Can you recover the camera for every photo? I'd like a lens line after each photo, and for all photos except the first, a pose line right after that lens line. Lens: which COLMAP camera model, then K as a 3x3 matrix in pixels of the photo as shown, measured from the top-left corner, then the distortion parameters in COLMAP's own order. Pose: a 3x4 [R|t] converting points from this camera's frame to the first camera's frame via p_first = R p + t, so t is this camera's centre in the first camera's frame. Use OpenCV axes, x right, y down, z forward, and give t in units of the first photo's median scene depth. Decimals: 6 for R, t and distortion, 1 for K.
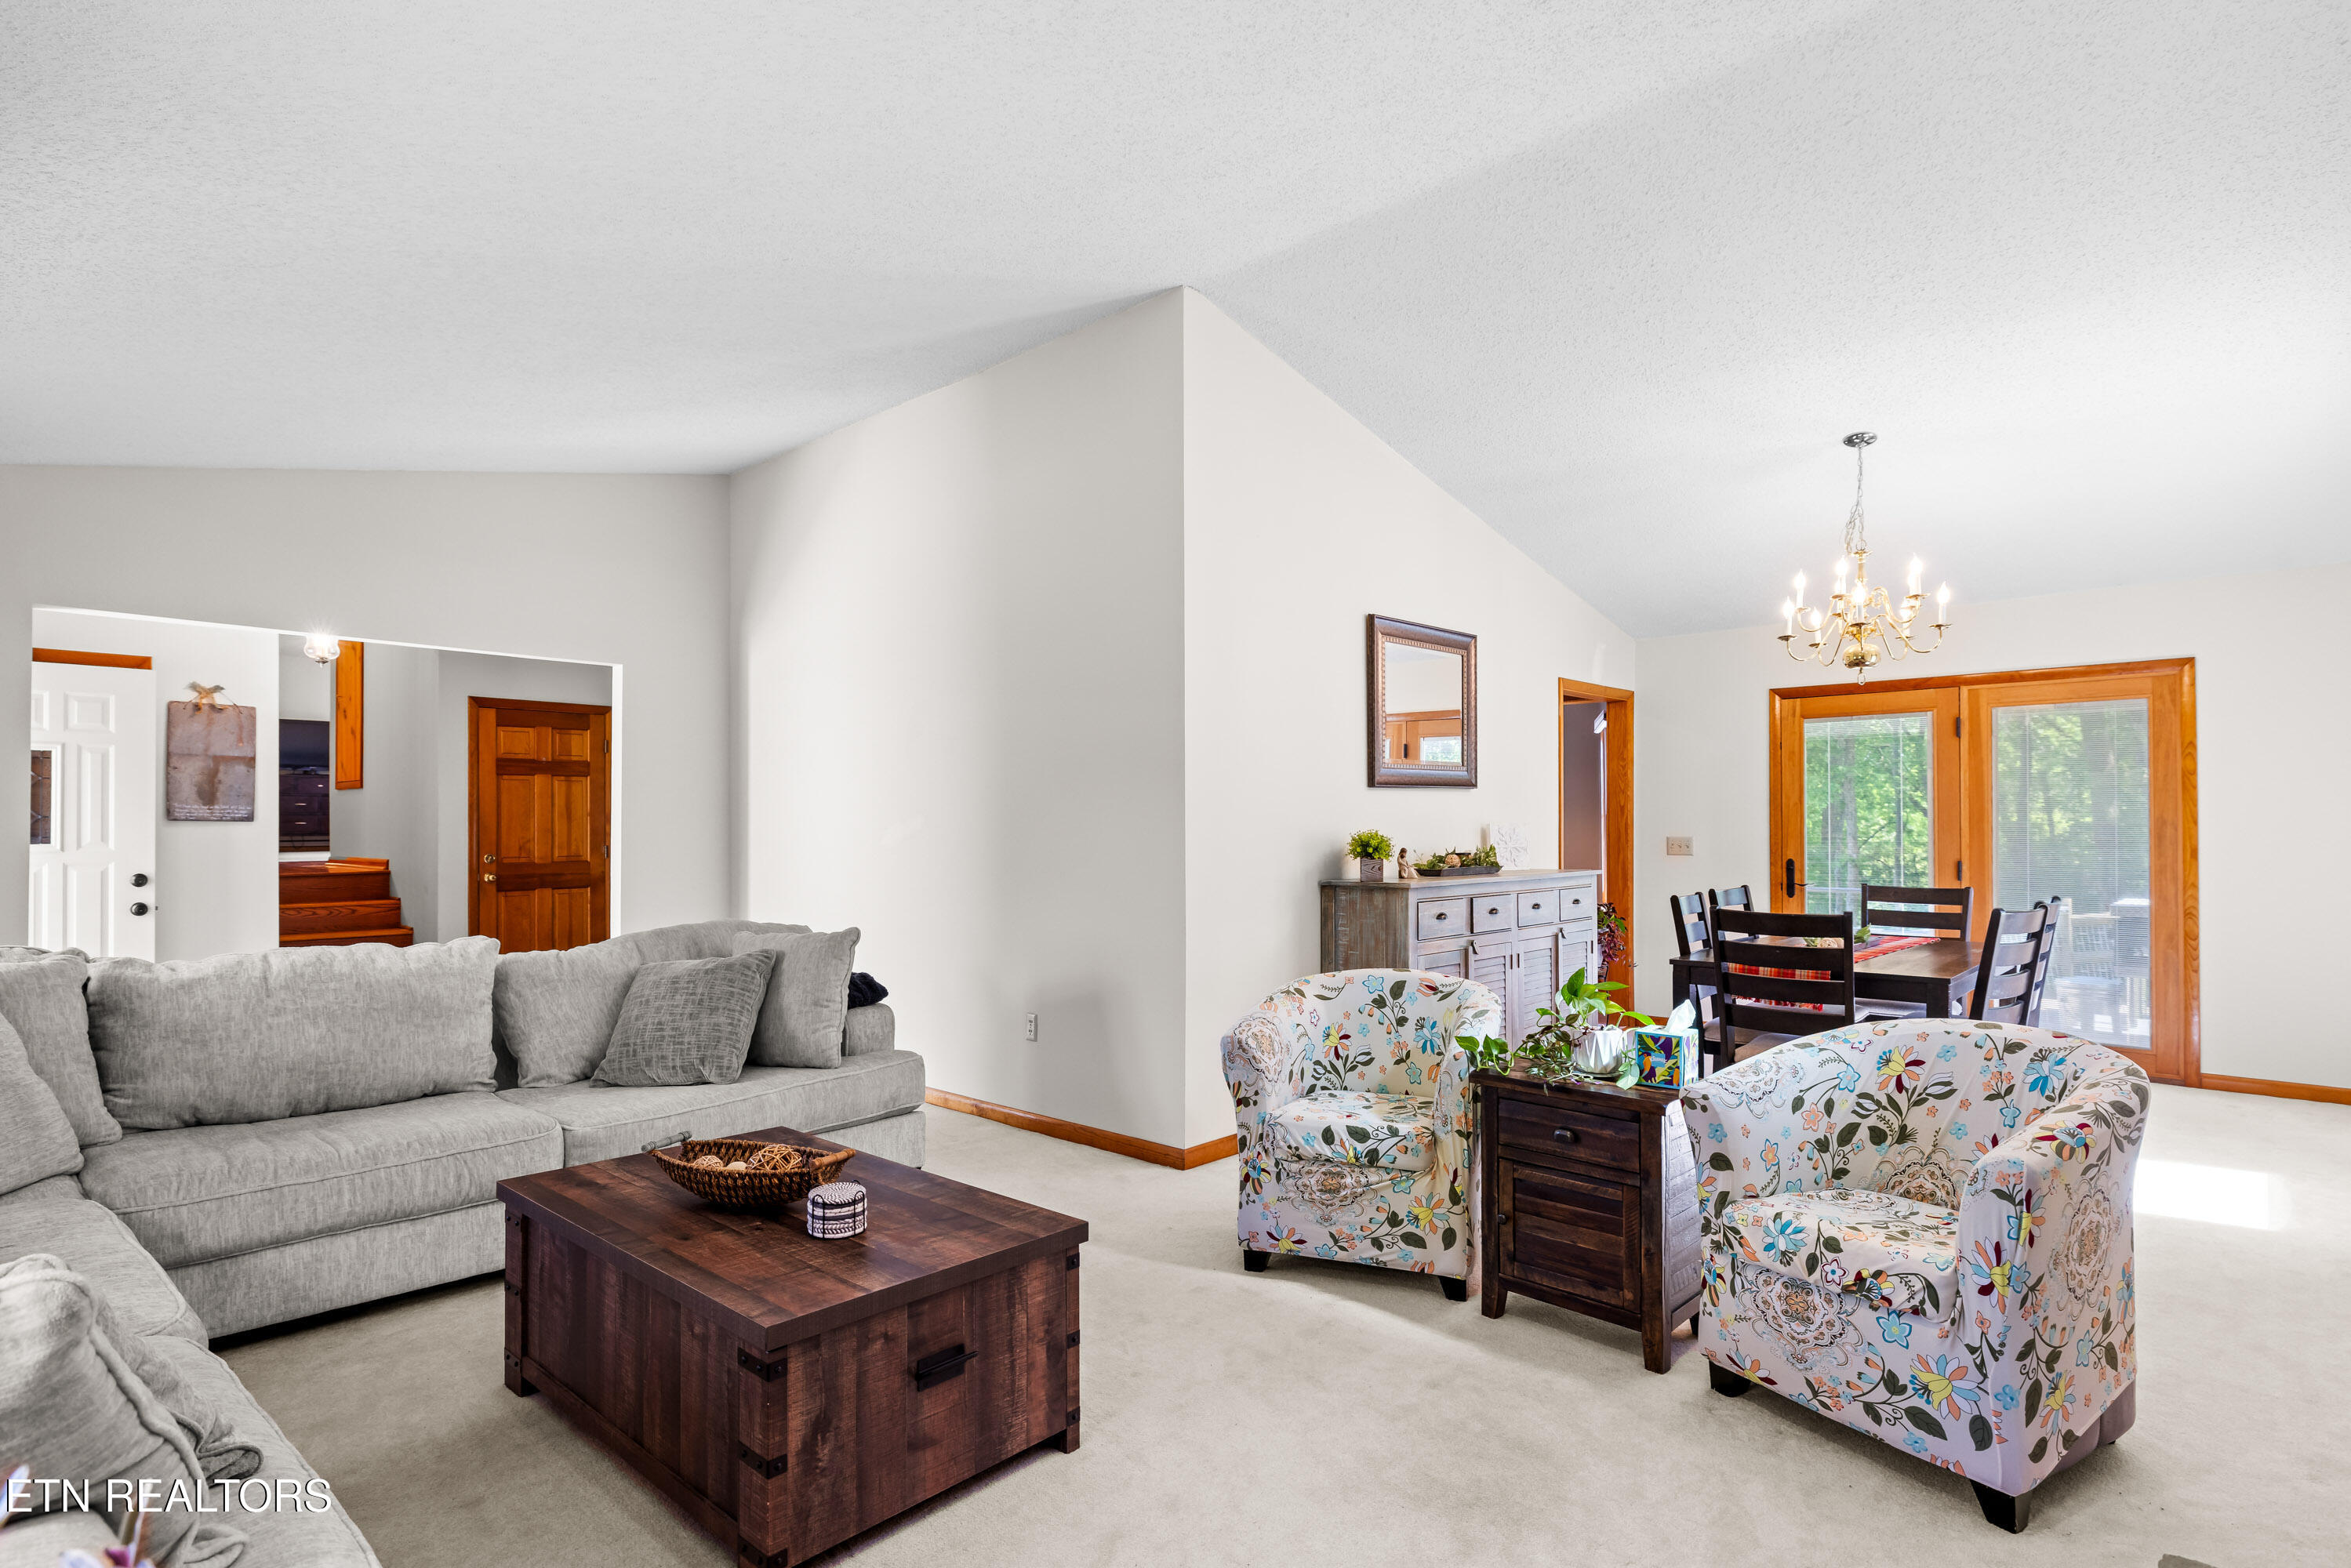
lens RADIAL K [[1207.1, 0, 1197.2], [0, 1207.1, 812.4], [0, 0, 1]] dist [-0.001795, 0.000162]
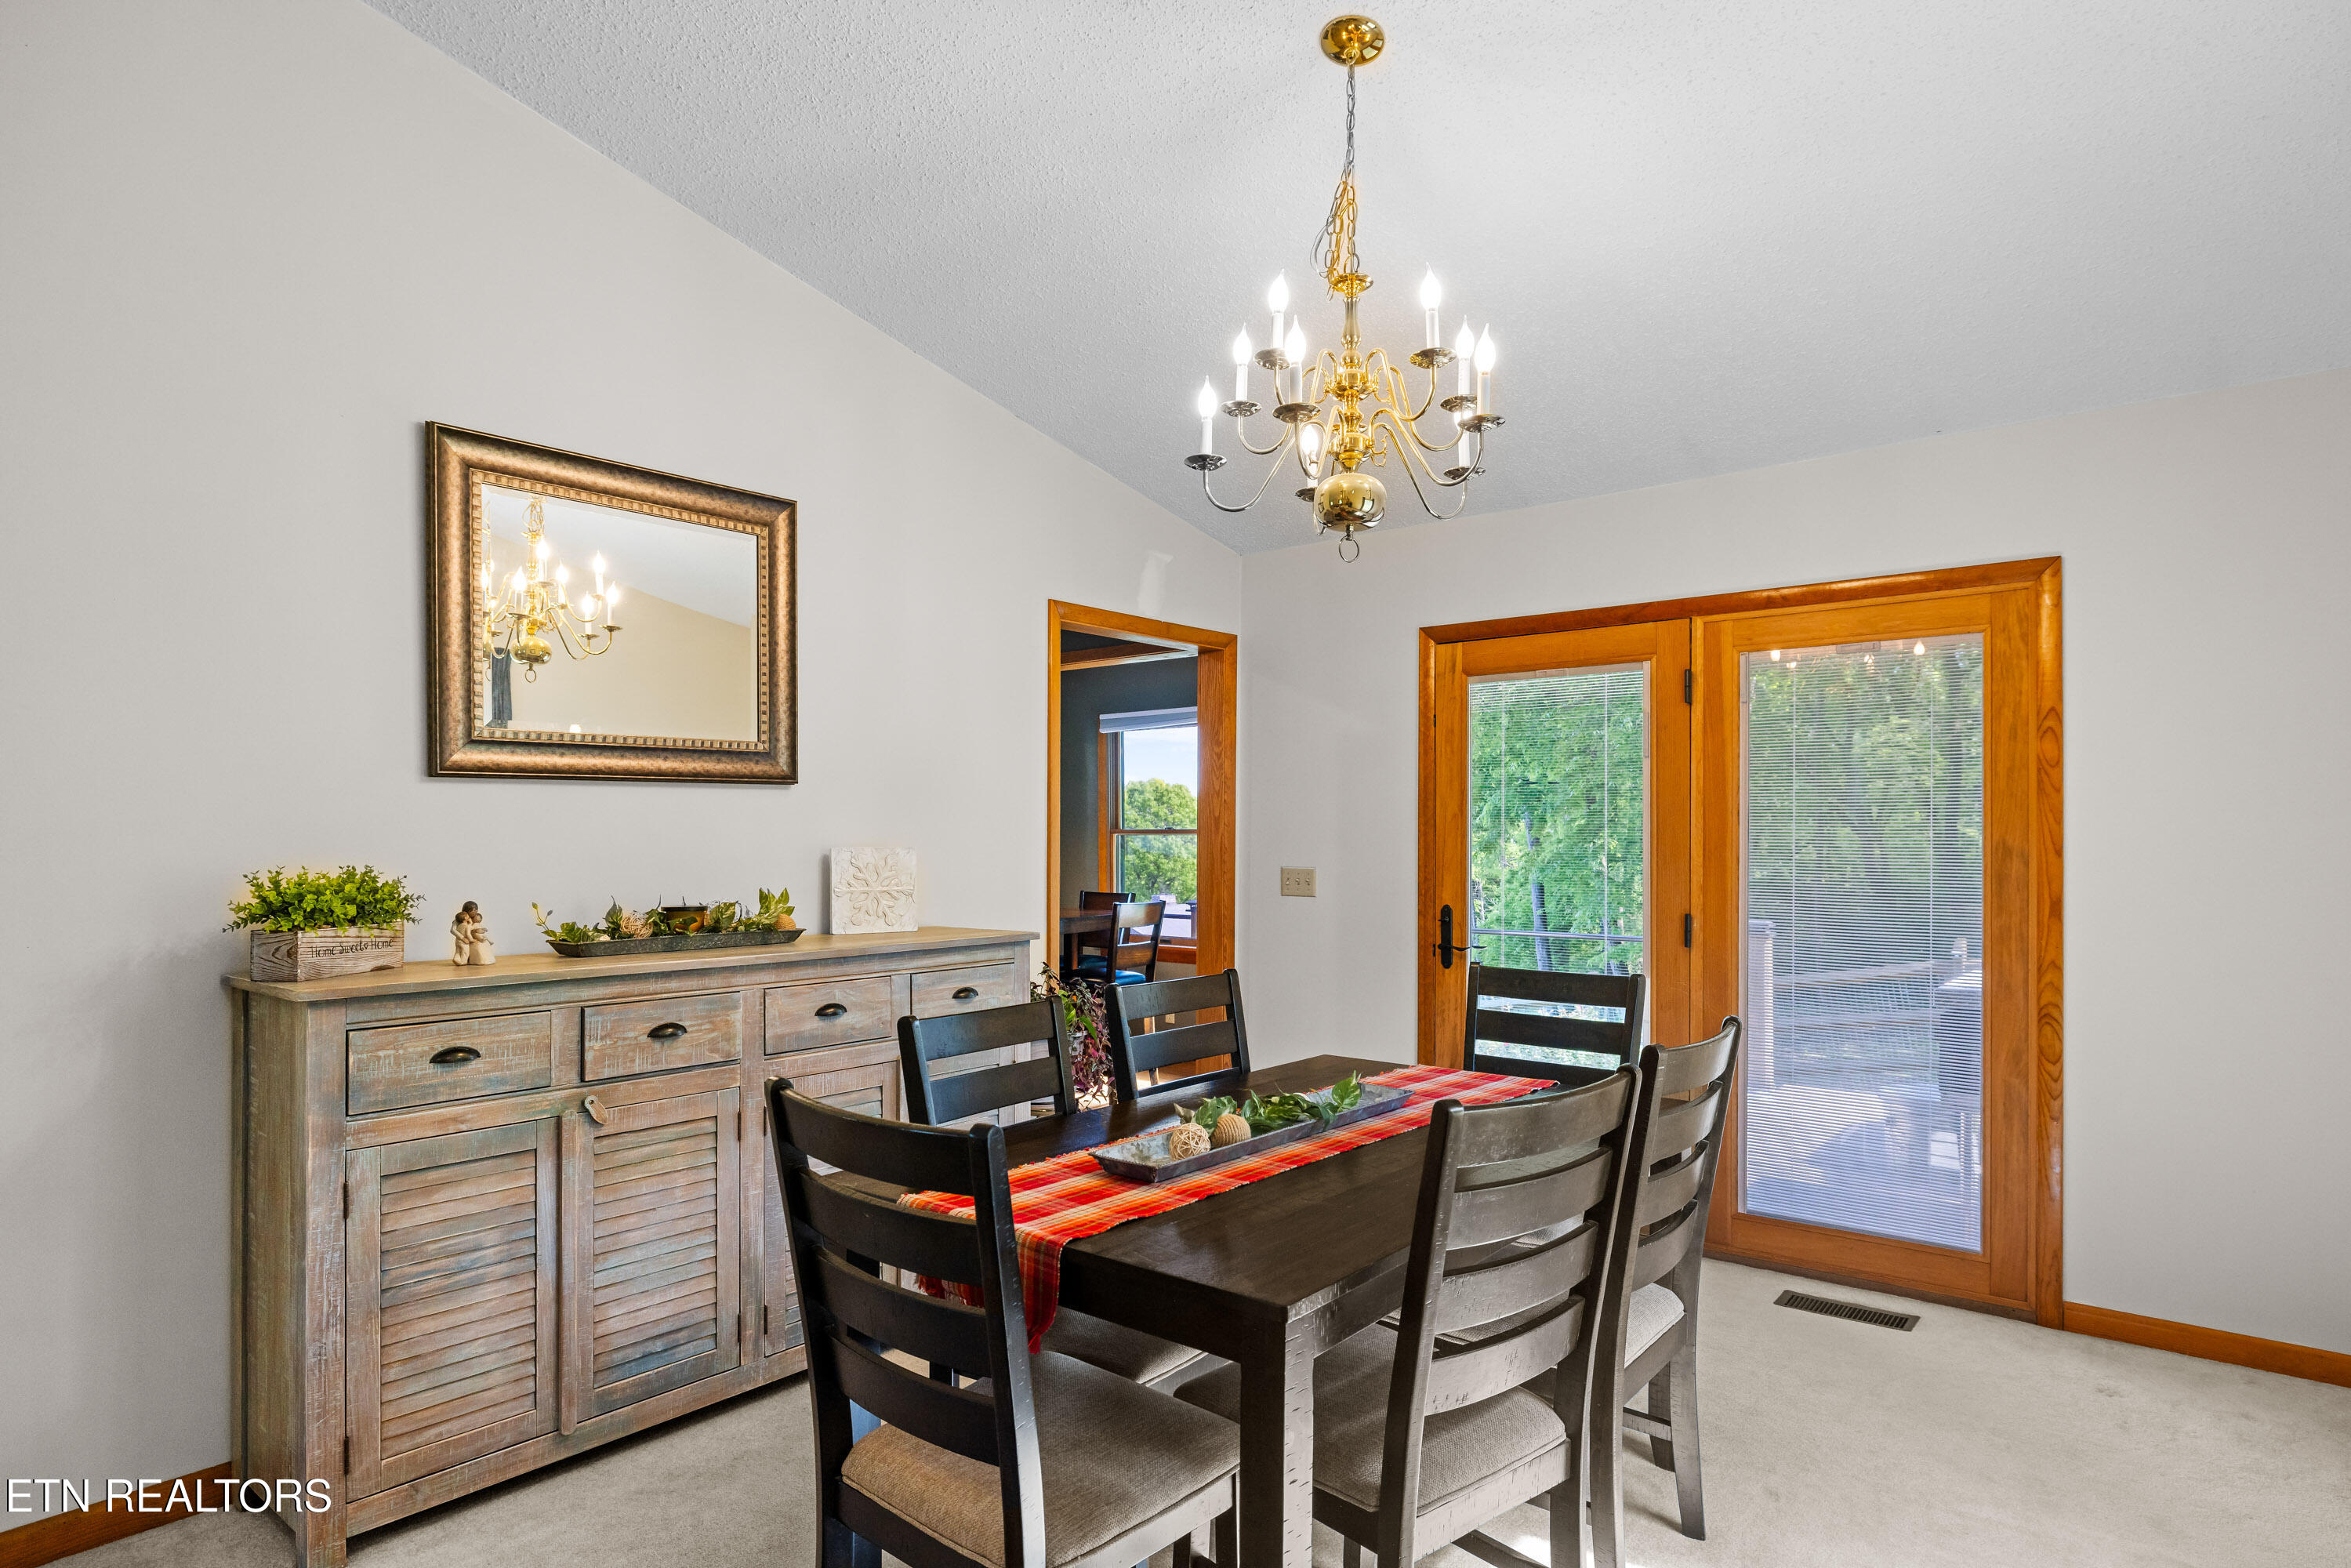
lens RADIAL K [[1271.5, 0, 1211.6], [0, 1271.5, 830.9], [0, 0, 1]] dist [-0.005696, -0.001098]
pose [[0.998426, 0.005201, 0.055846, 0.401573], [-0.005619, 0.999957, 0.007330, -0.004081], [-0.055806, -0.007633, 0.998412, 0.434008]]
